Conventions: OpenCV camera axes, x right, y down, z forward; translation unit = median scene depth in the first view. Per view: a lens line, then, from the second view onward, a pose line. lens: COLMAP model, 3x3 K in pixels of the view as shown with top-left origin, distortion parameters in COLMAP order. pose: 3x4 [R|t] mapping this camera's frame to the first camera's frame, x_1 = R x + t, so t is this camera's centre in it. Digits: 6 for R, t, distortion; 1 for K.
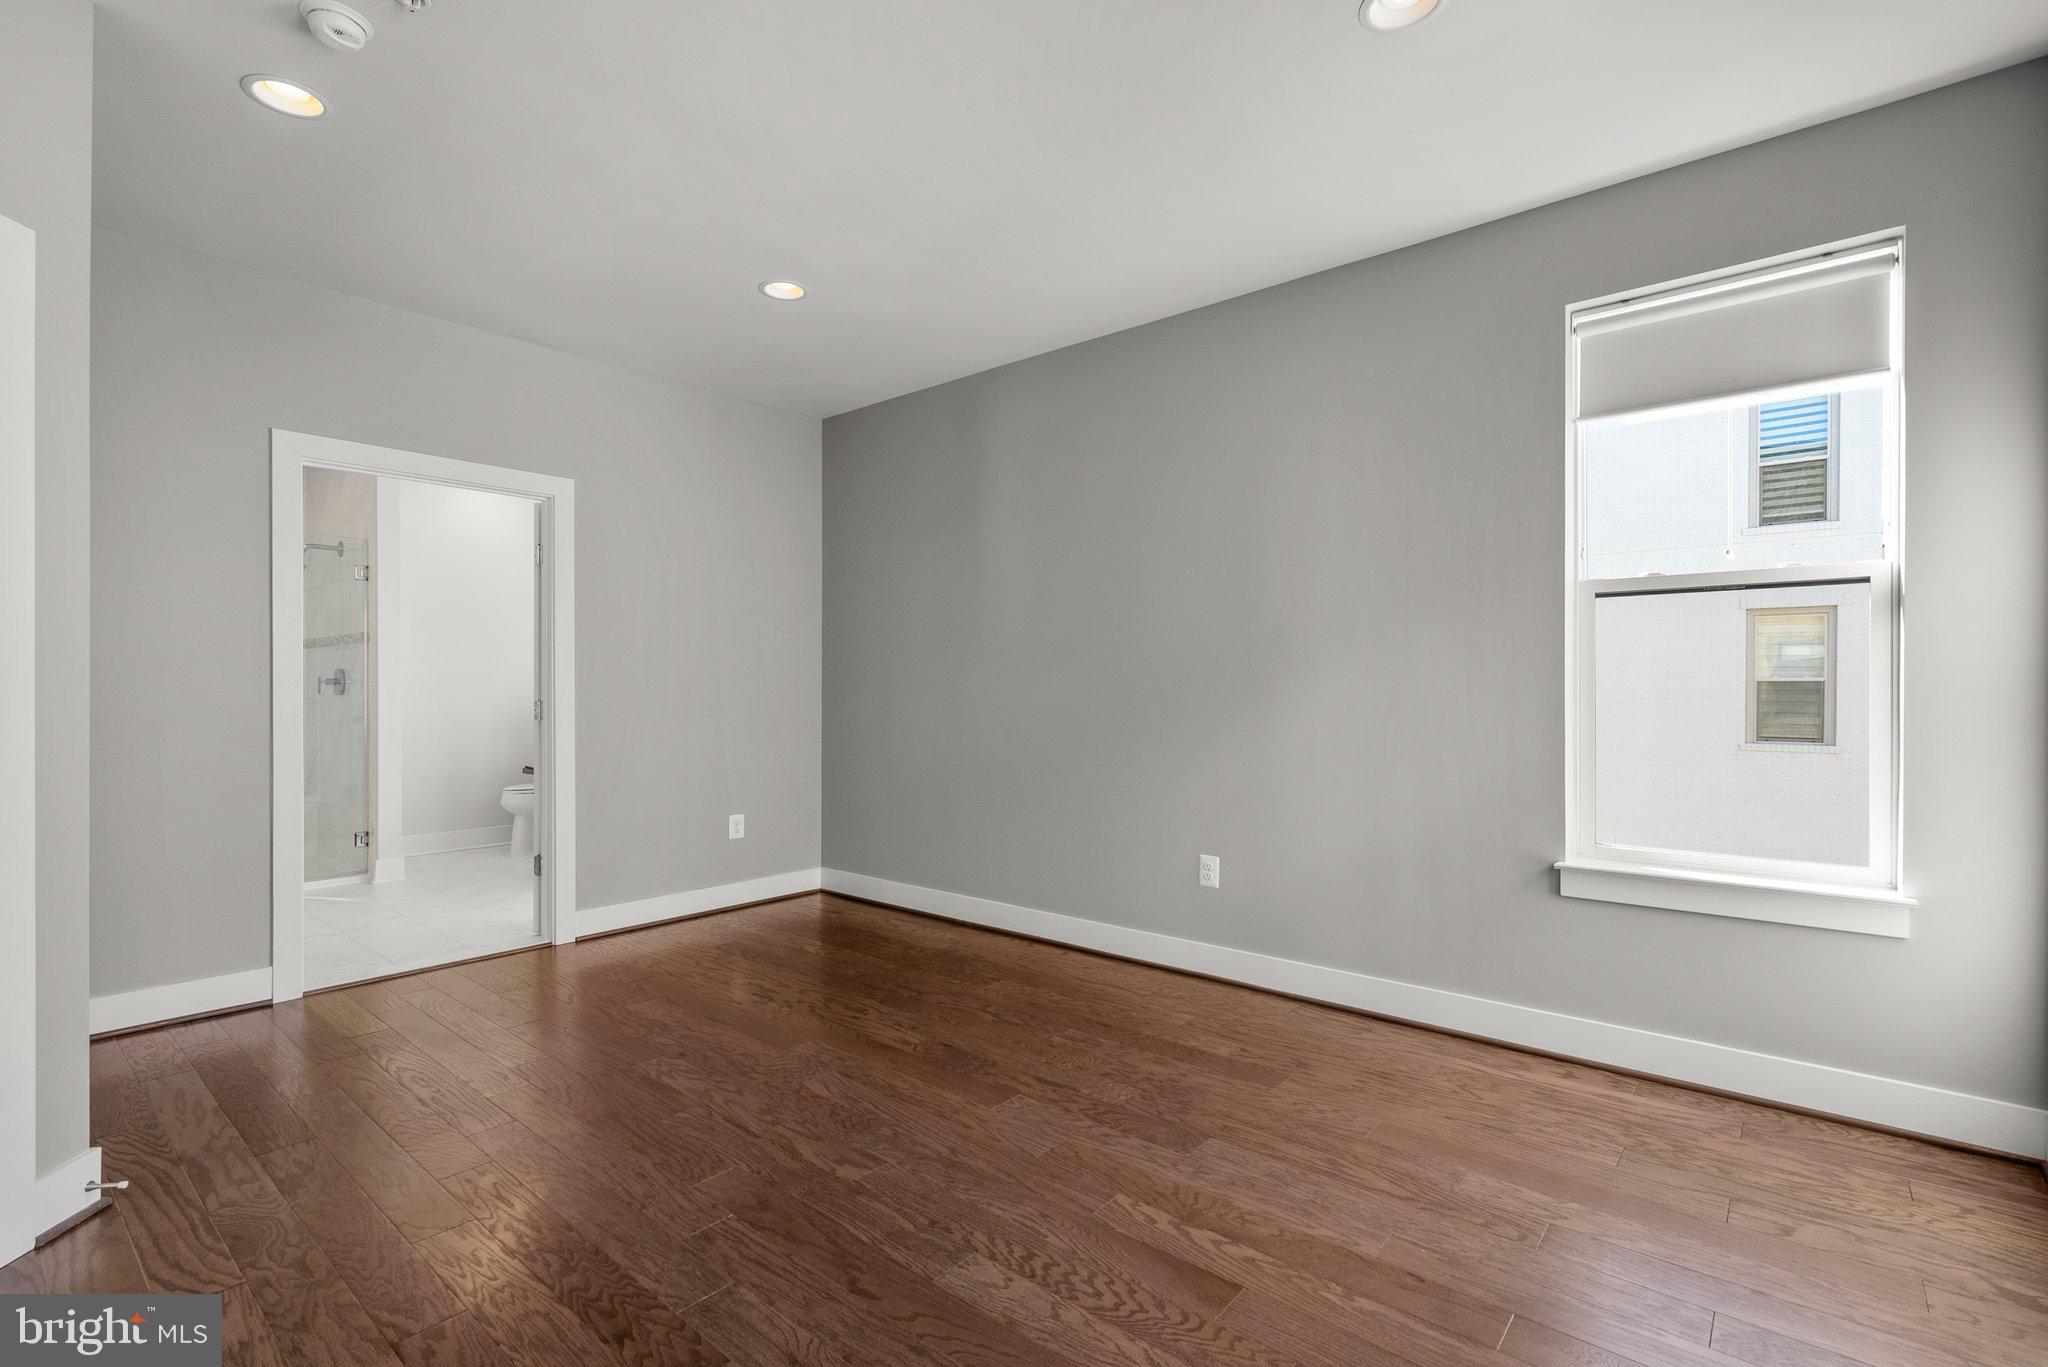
lens RADIAL K [[935.8, 0, 1031.3], [0, 935.8, 697.7], [0, 0, 1]] dist [-0.009013, 0.004838]
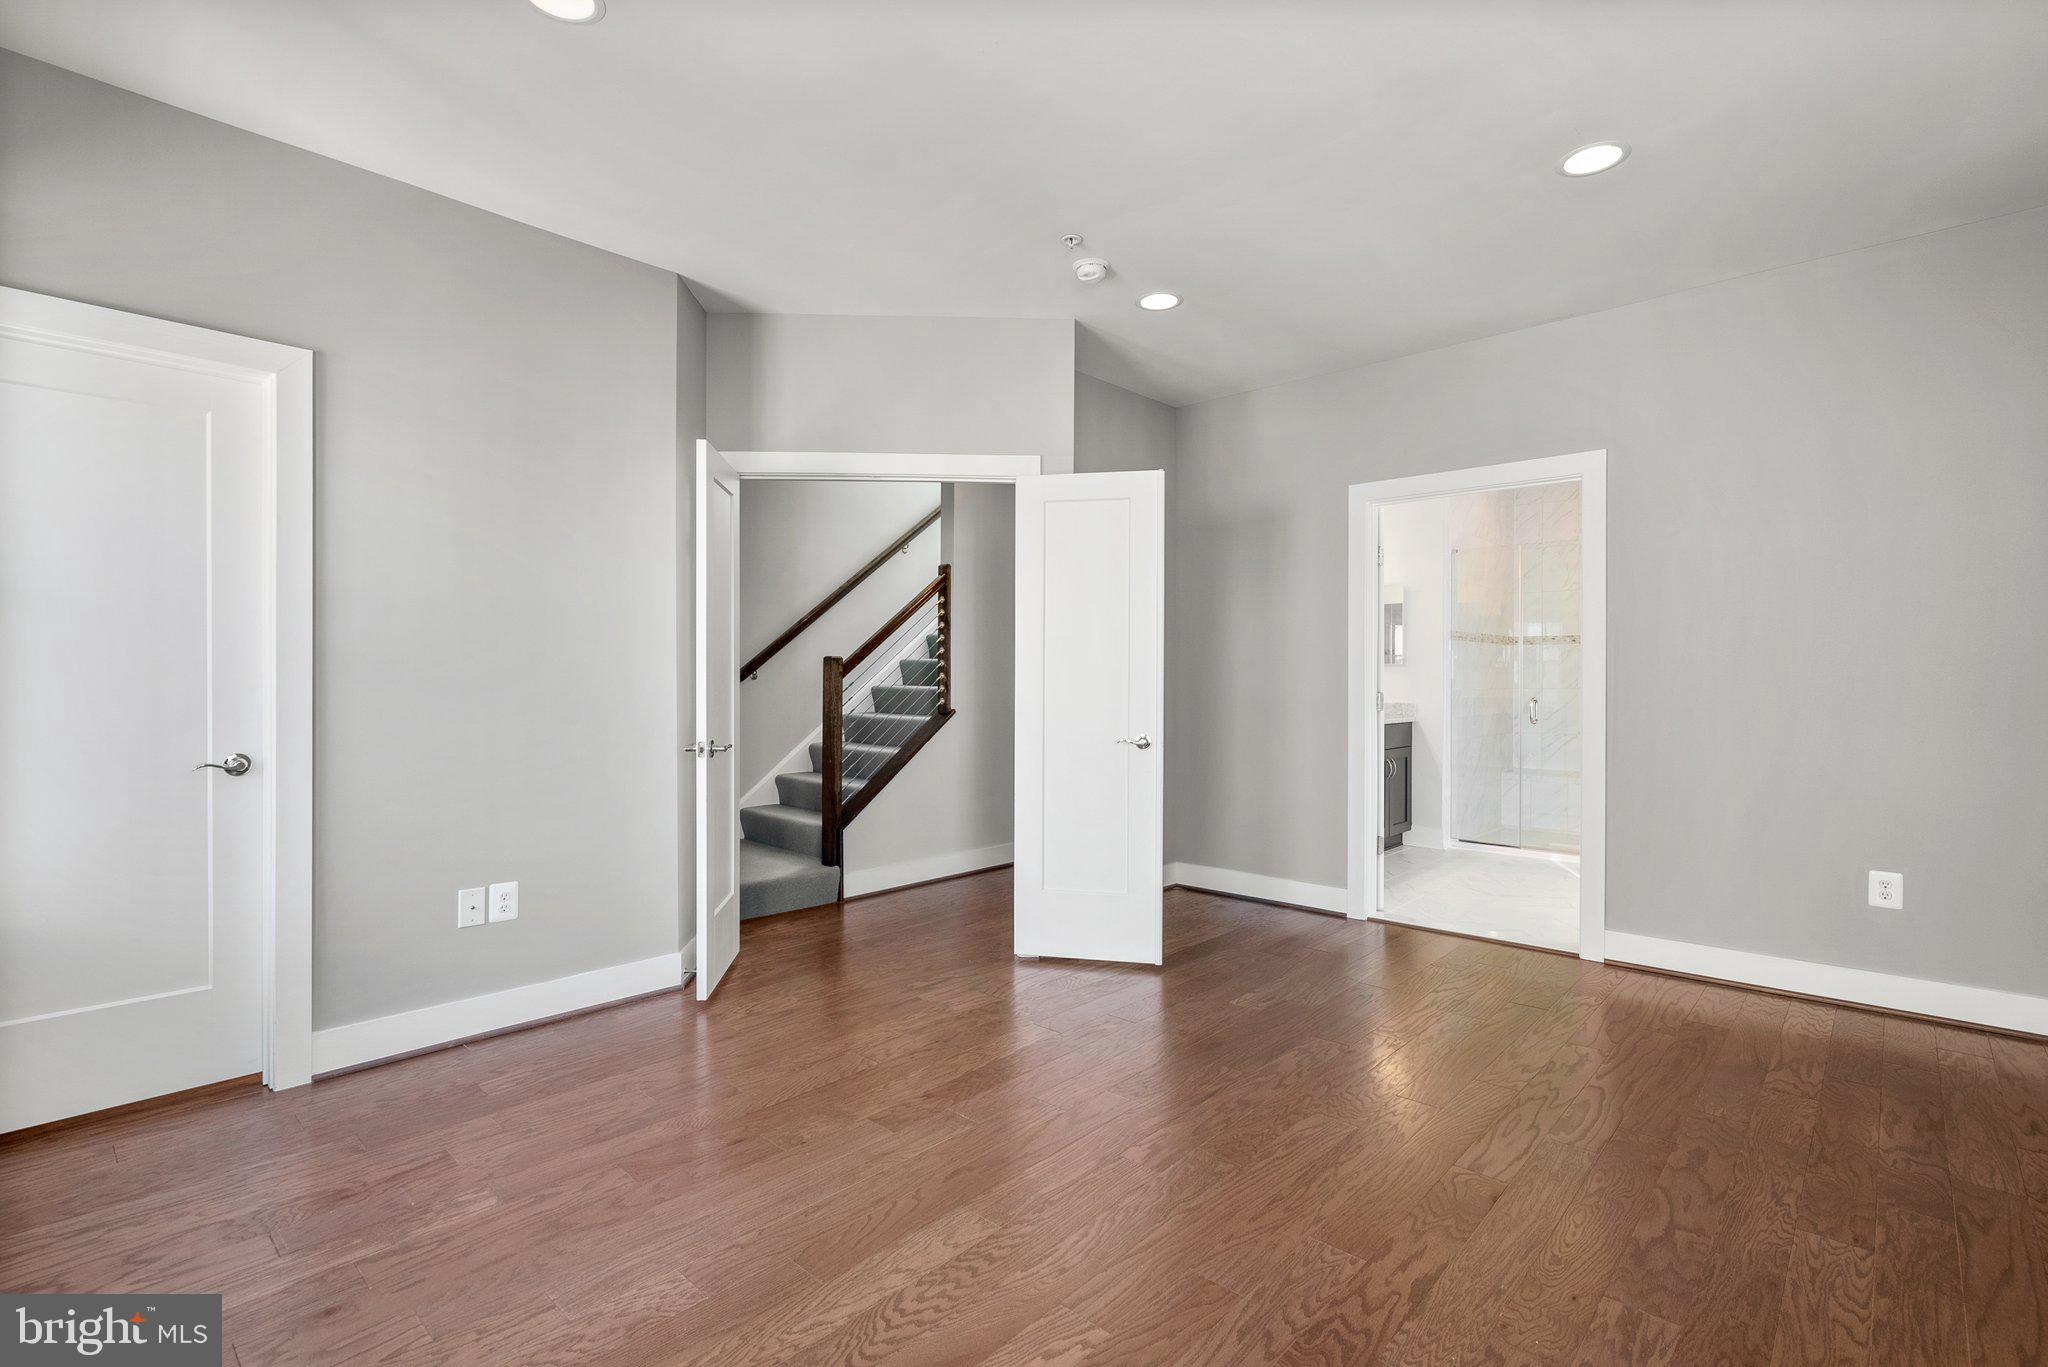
lens RADIAL K [[935.8, 0, 1023.3], [0, 935.8, 696.4], [0, 0, 1]] dist [-0.009013, 0.004838]
pose [[-0.061775, 0.016210, -0.997958, 0.614636], [-0.006383, 0.999841, 0.016635, -0.010920], [0.998070, 0.007397, -0.061662, 0.685625]]
